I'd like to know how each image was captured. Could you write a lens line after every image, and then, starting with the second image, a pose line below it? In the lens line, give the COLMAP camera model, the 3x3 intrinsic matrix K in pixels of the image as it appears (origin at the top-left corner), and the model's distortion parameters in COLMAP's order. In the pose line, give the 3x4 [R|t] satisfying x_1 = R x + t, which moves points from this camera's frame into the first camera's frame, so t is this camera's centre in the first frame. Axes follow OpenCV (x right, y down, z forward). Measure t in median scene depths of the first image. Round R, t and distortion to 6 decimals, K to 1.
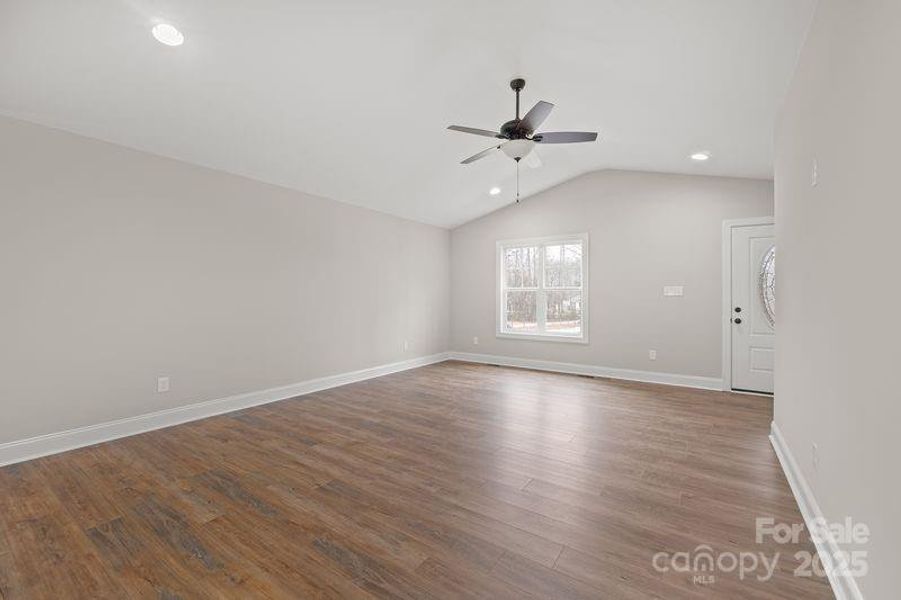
lens RADIAL K [[376.5, 0, 451.4], [0, 376.5, 293.3], [0, 0, 1]] dist [-0.003317, -0.000203]
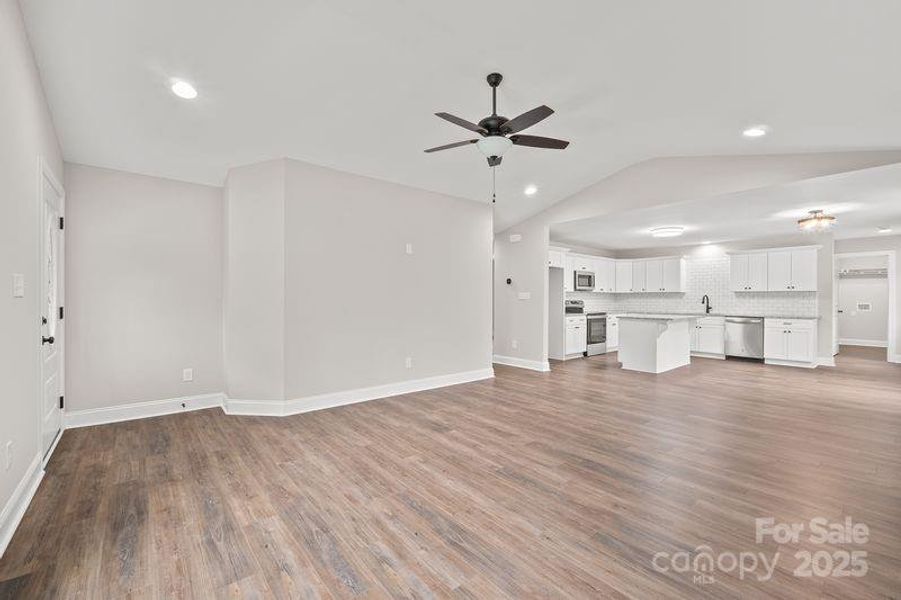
lens RADIAL K [[380.1, 0, 450.5], [0, 380.1, 300.0], [0, 0, 1]] dist [-0.001547, -0.000167]
pose [[-0.965905, -0.005993, 0.258829, 0.022075], [-0.007380, 0.999963, -0.004389, 0.010331], [-0.258793, -0.006149, -0.965913, 1.435977]]
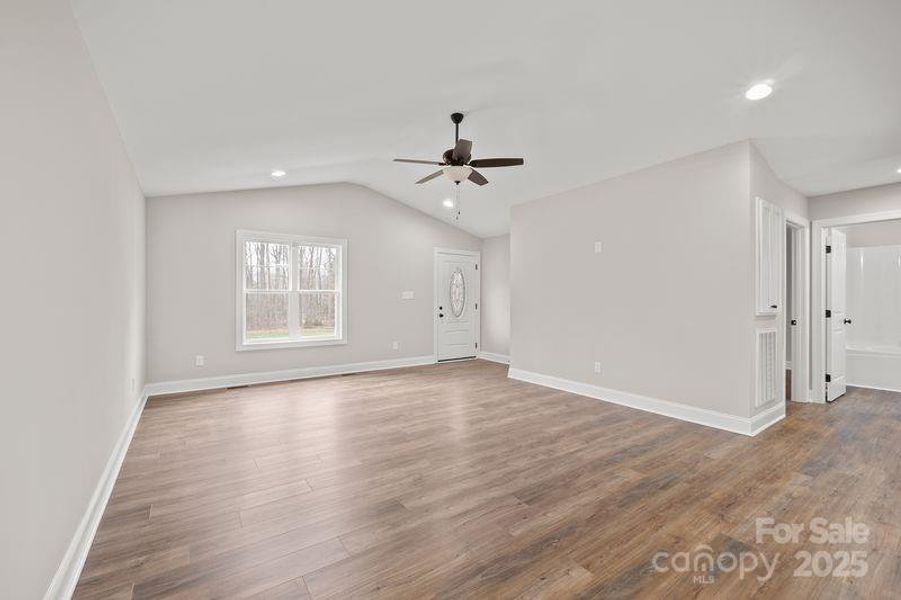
lens RADIAL K [[380.1, 0, 450.5], [0, 380.1, 300.0], [0, 0, 1]] dist [-0.001547, -0.000167]
pose [[0.347890, -0.004535, 0.937525, -0.683161], [-0.007580, 0.999942, 0.007650, -0.000784], [-0.937505, -0.009768, 0.347835, 0.442560]]
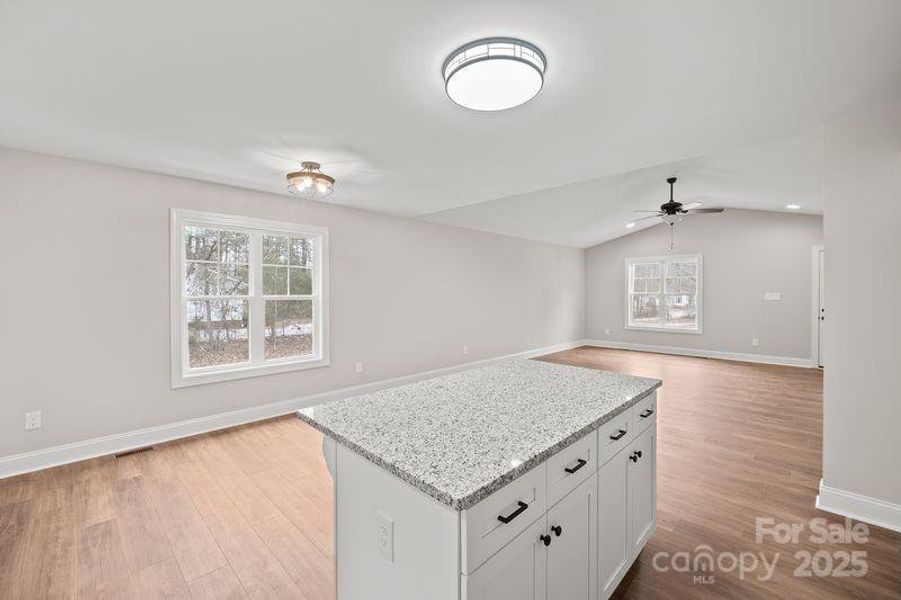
lens RADIAL K [[376.5, 0, 451.4], [0, 376.5, 293.3], [0, 0, 1]] dist [-0.003317, -0.000203]
pose [[0.985712, -0.003399, -0.168405, -0.389547], [0.005280, 0.999929, 0.010724, -0.043817], [0.168357, -0.011460, 0.985660, -0.641305]]
